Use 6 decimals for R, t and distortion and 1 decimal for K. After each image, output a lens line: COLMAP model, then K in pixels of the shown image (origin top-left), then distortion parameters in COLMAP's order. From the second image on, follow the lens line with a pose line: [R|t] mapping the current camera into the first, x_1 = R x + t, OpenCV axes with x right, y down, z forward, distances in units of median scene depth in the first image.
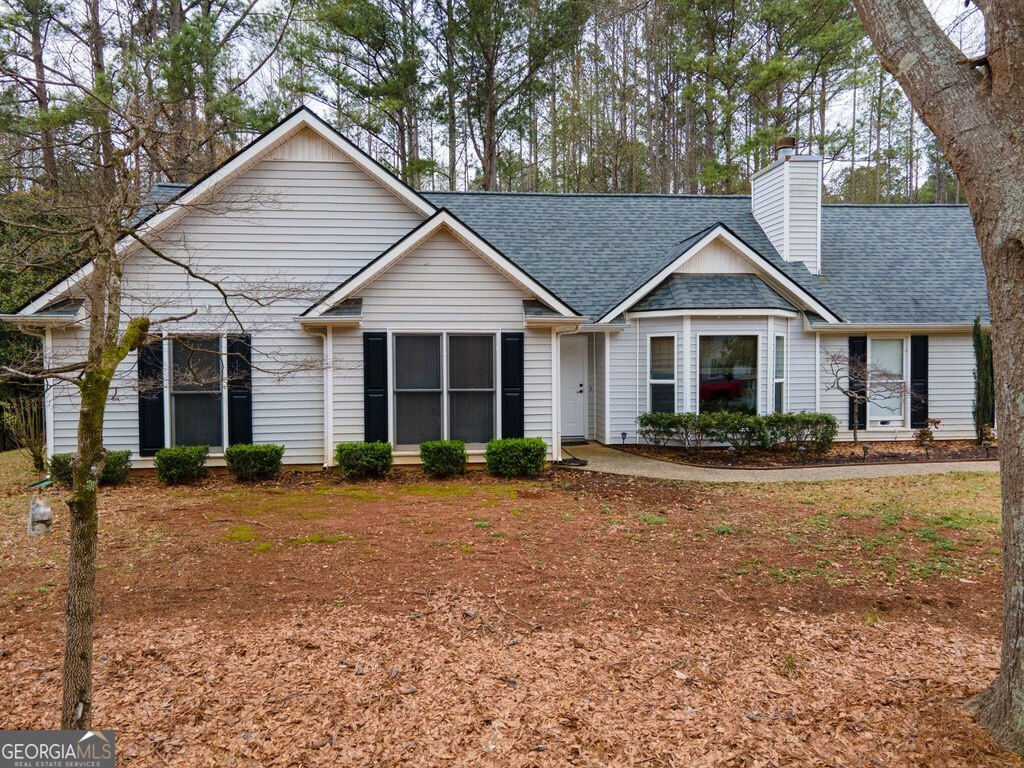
lens RADIAL K [[749.0, 0, 516.1], [0, 749.0, 385.6], [0, 0, 1]] dist [0.031424, 0.013956]
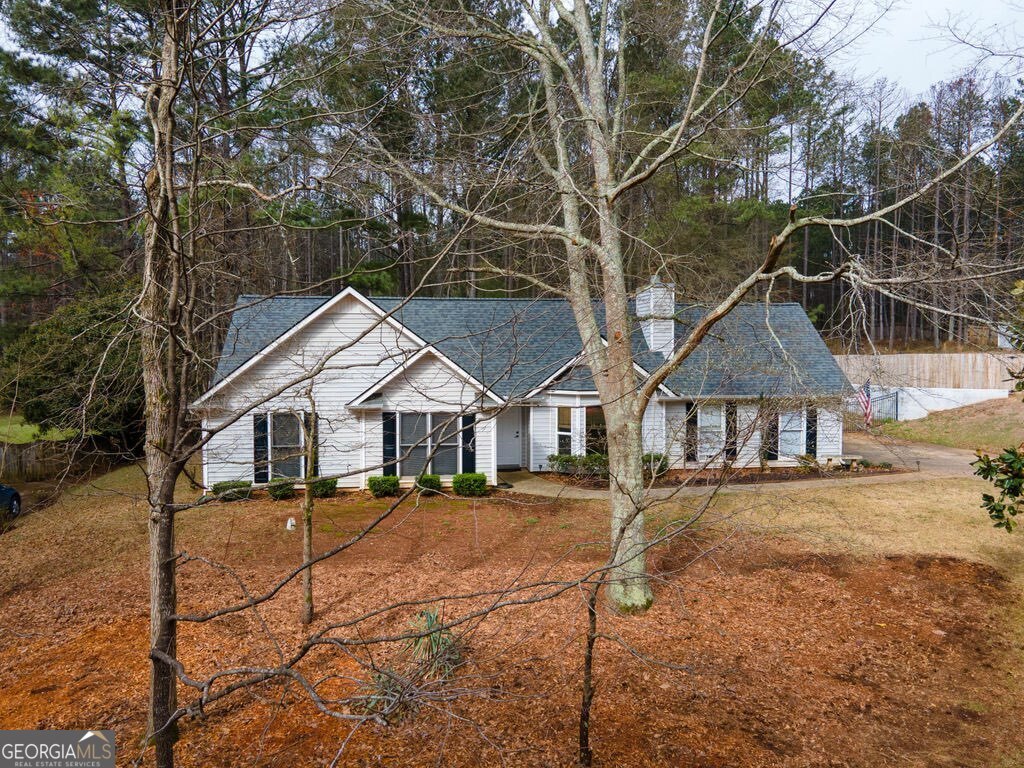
lens RADIAL K [[749.0, 0, 513.8], [0, 749.0, 382.1], [0, 0, 1]] dist [0.031424, 0.013956]
pose [[0.999960, 0.003444, 0.008293, 0.073373], [-0.003510, 0.999963, 0.007898, -0.131995], [-0.008265, -0.007927, 0.999934, -0.630913]]
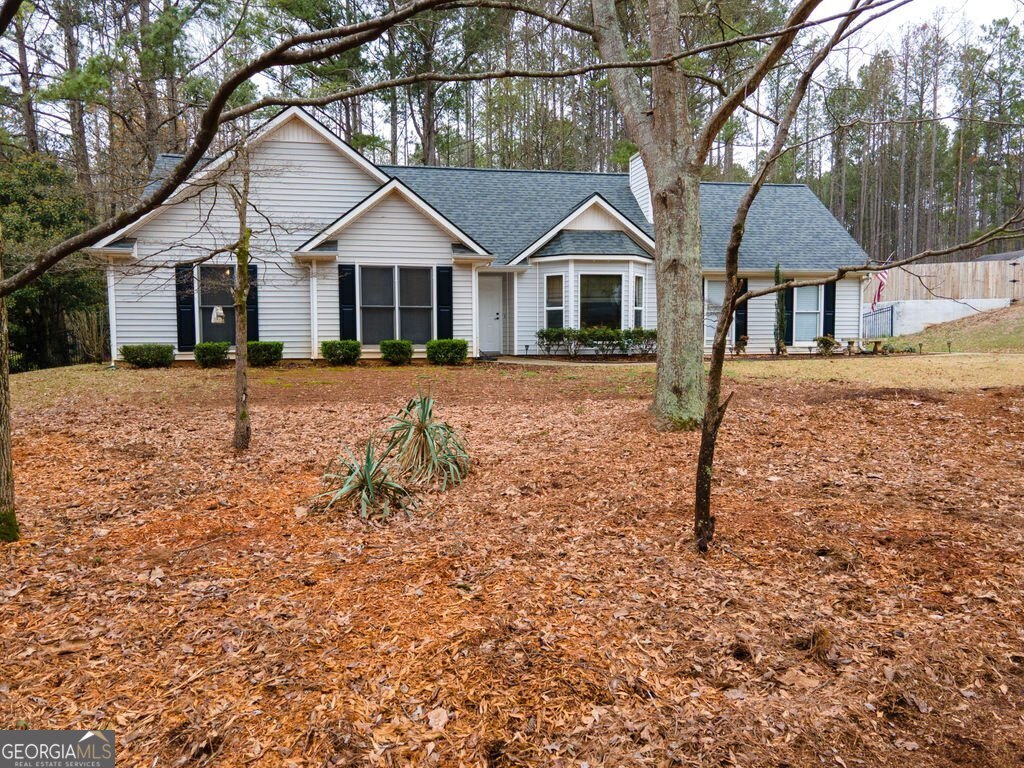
lens RADIAL K [[749.0, 0, 515.7], [0, 749.0, 384.3], [0, 0, 1]] dist [0.031424, 0.013956]
pose [[0.996932, -0.003023, 0.078216, 0.015906], [0.000768, 0.999584, 0.028843, 0.096814], [-0.078270, -0.028695, 0.996519, -0.379576]]
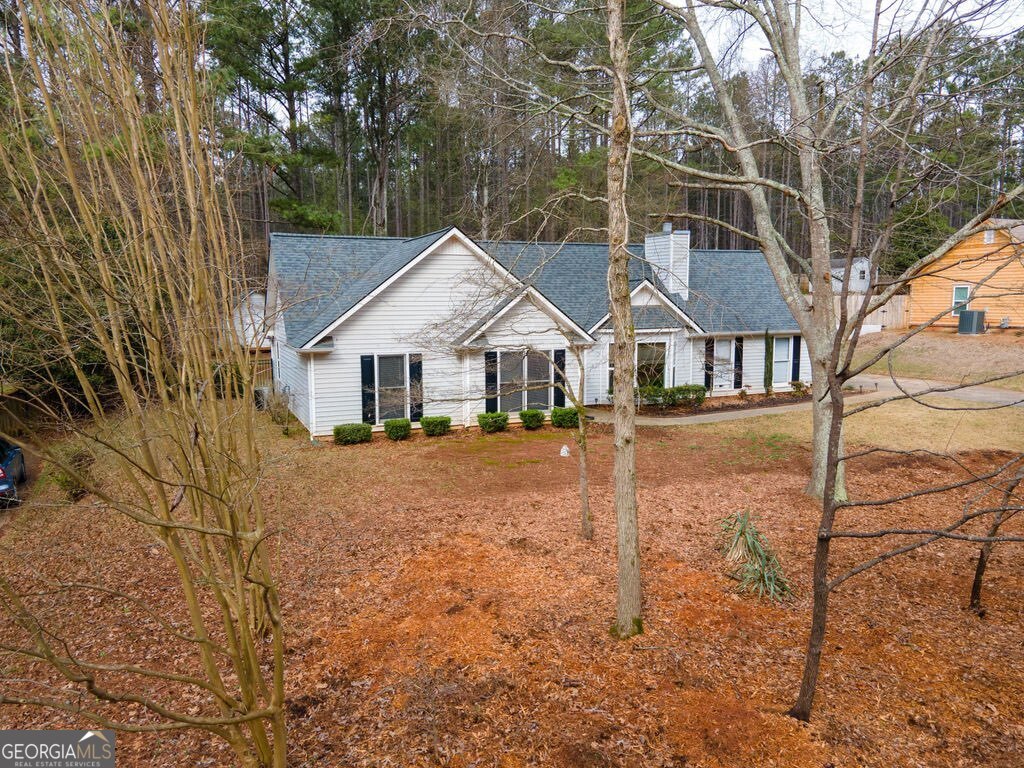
lens RADIAL K [[749.0, 0, 513.2], [0, 749.0, 385.9], [0, 0, 1]] dist [0.031424, 0.013956]
pose [[0.958270, -0.031854, 0.284084, -0.549104], [0.007475, 0.996224, 0.086493, -0.122116], [-0.285766, -0.080760, 0.954890, -0.626916]]
